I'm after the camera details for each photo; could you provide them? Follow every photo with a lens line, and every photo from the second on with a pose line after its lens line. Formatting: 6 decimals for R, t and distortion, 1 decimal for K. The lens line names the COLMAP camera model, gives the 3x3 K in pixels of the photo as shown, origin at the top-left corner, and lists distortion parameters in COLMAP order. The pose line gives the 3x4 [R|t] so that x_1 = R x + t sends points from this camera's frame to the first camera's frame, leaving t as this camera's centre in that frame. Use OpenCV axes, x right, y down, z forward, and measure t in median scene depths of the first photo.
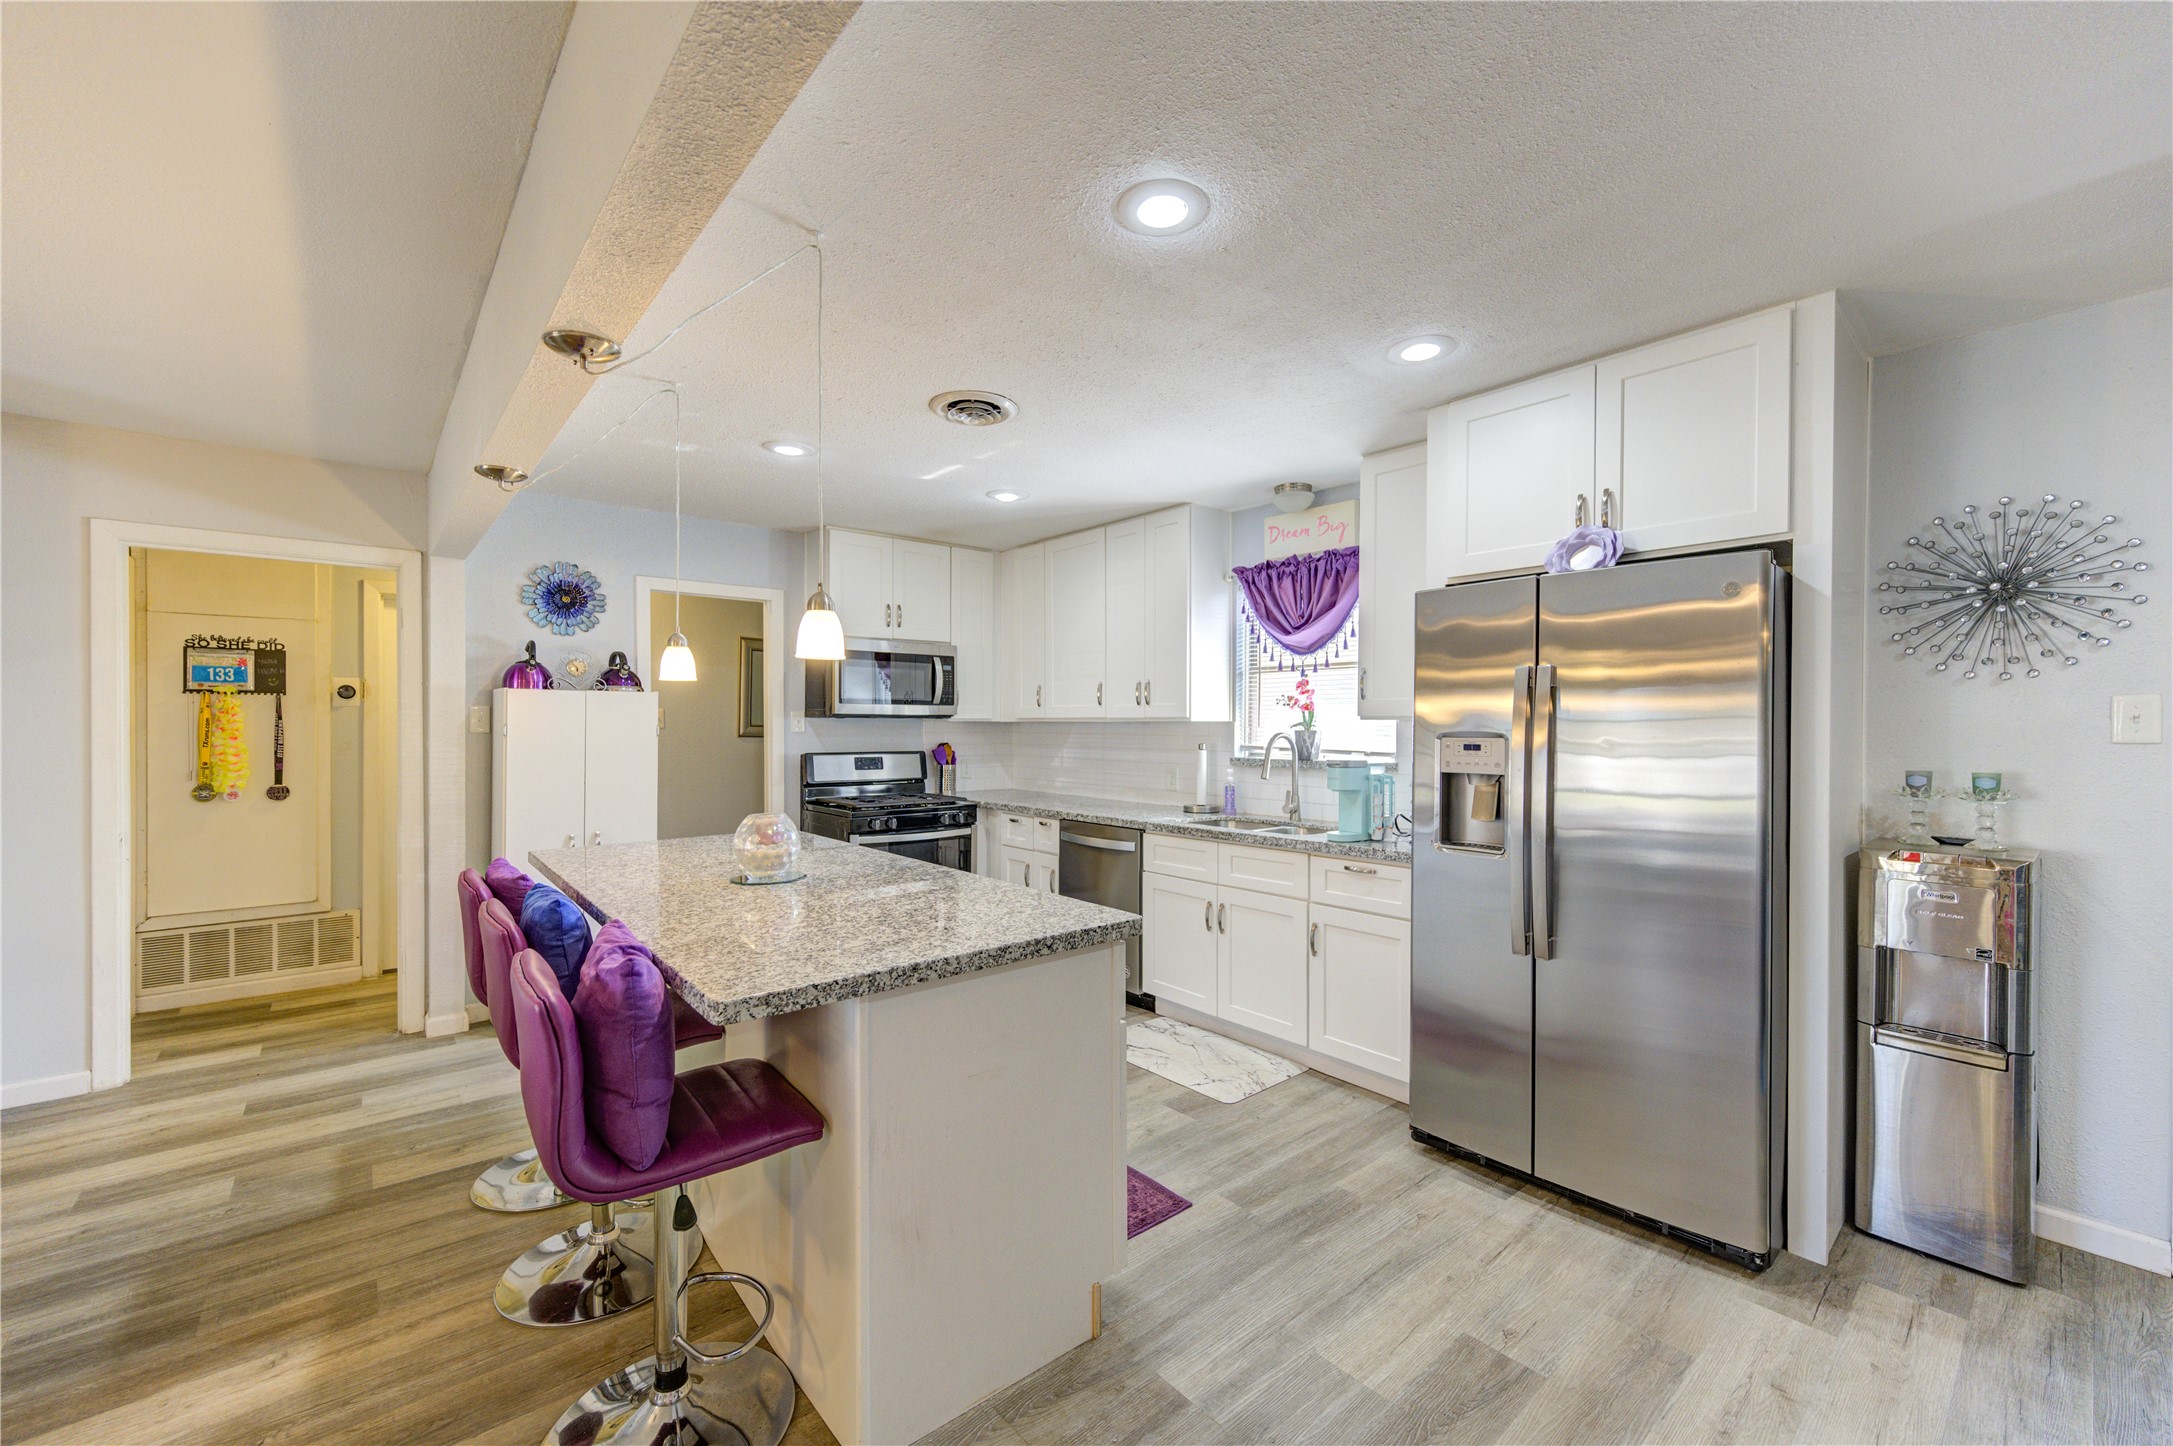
lens RADIAL K [[860.2, 0, 1096.4], [0, 860.2, 731.9], [0, 0, 1]] dist [0.009304, -0.000136]
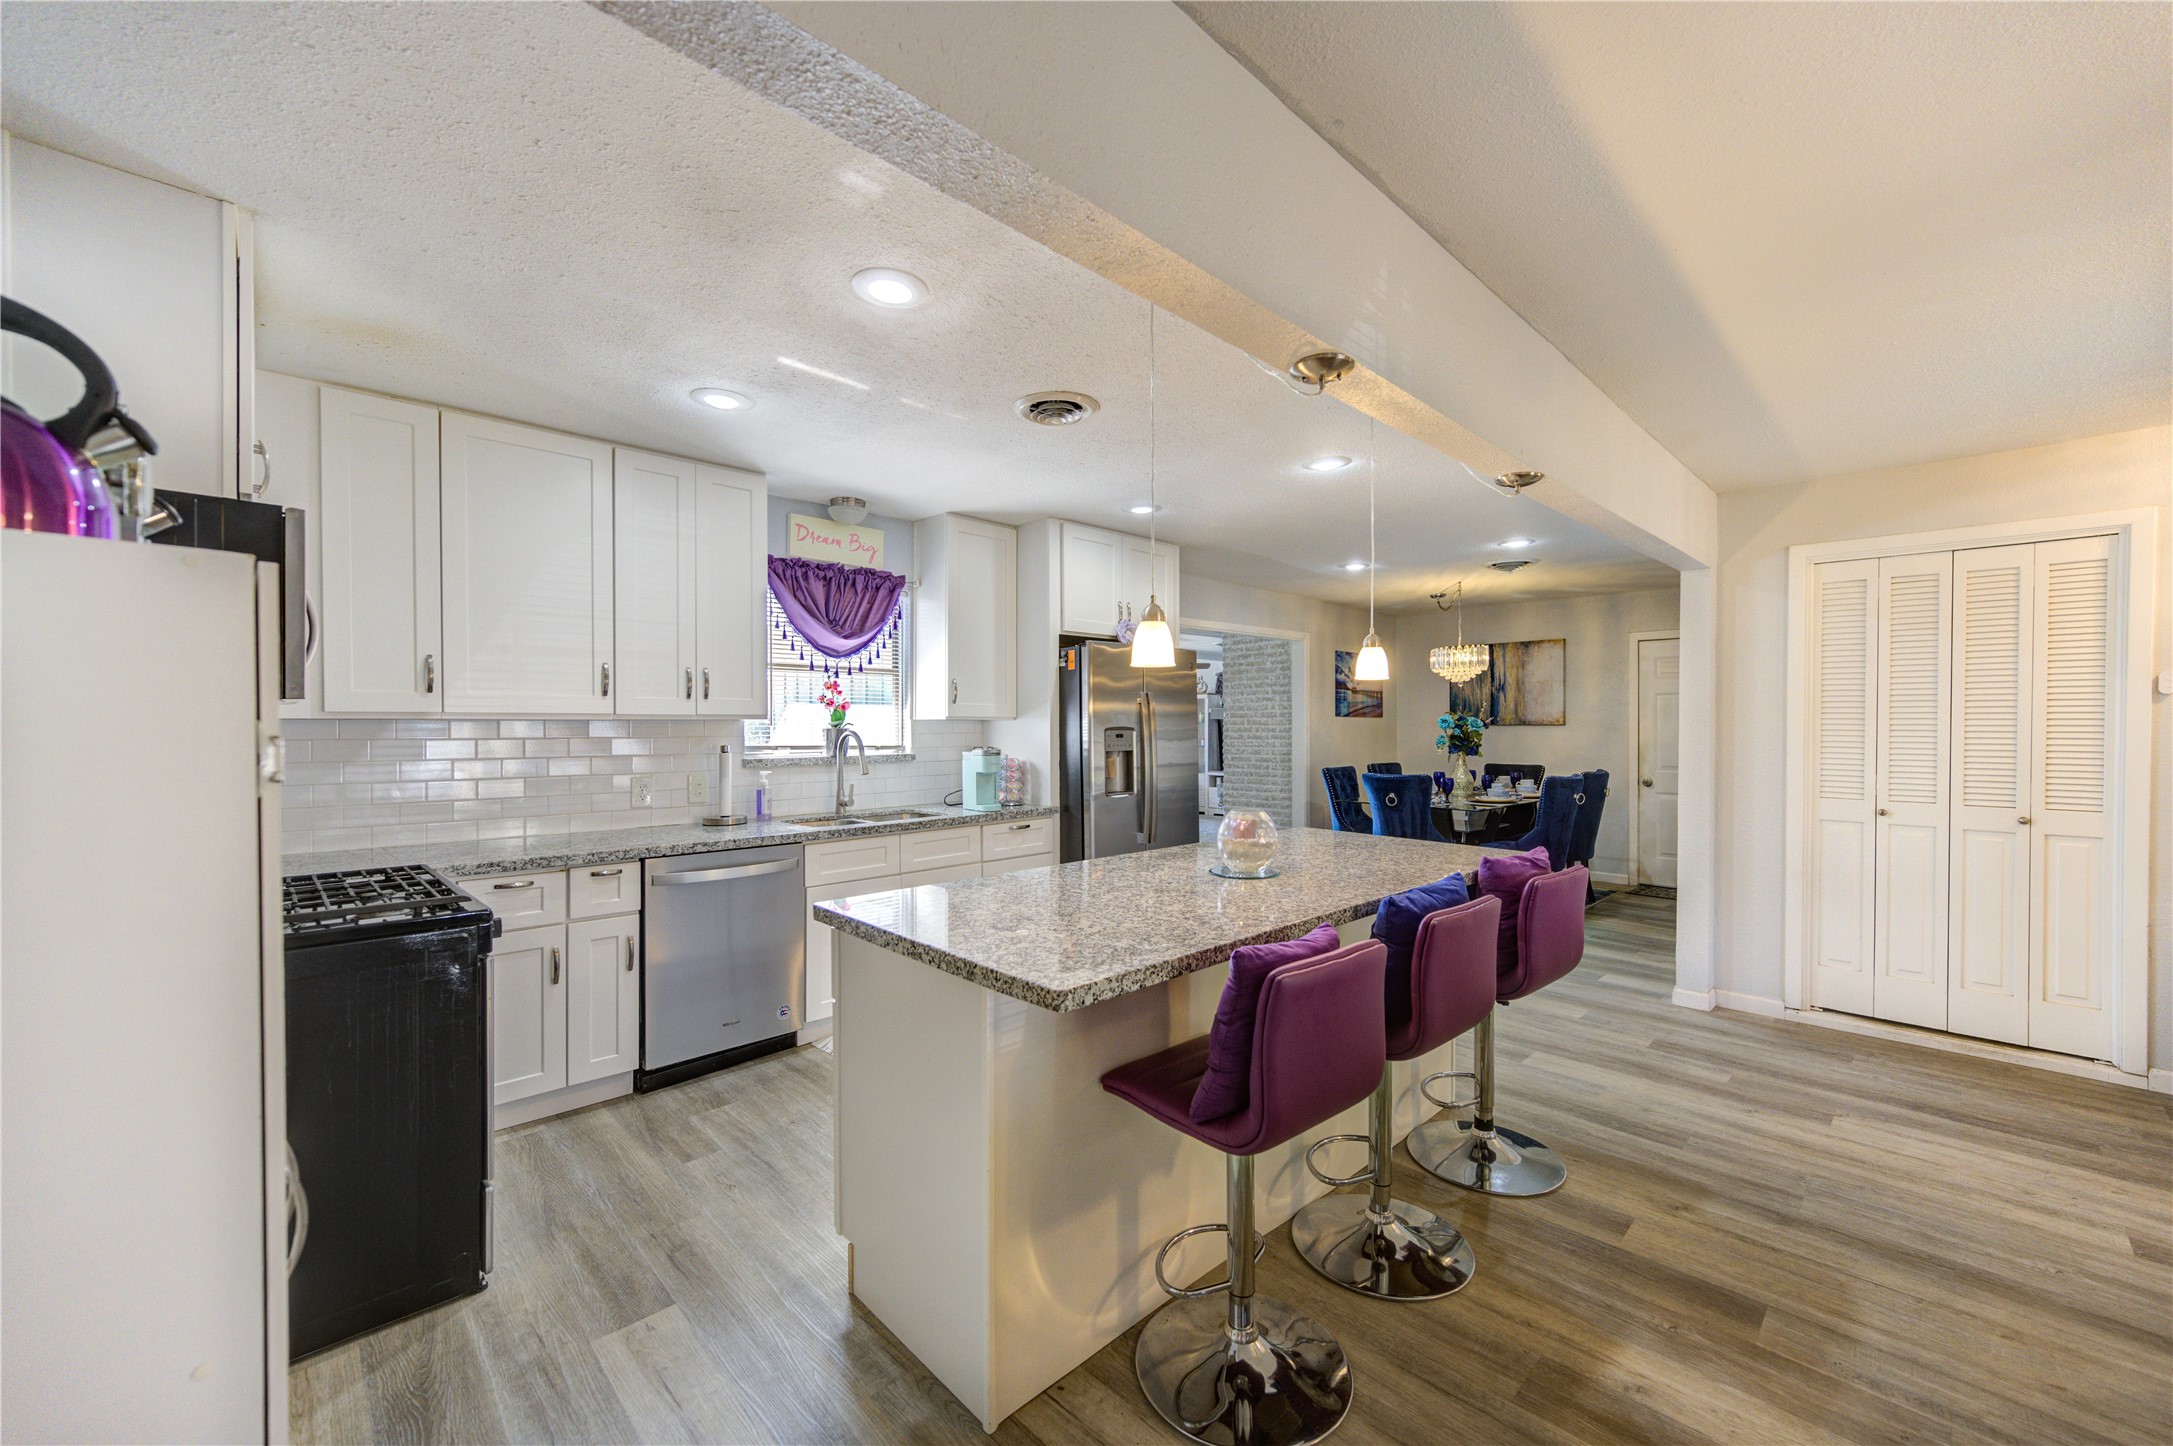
lens RADIAL K [[851.1, 0, 1093.9], [0, 851.1, 734.5], [0, 0, 1]] dist [0.007824, 0.000279]
pose [[-0.065129, -0.015944, 0.997749, -0.853033], [0.008328, 0.999829, 0.016521, -0.009135], [-0.997842, 0.009386, -0.064985, 0.767453]]
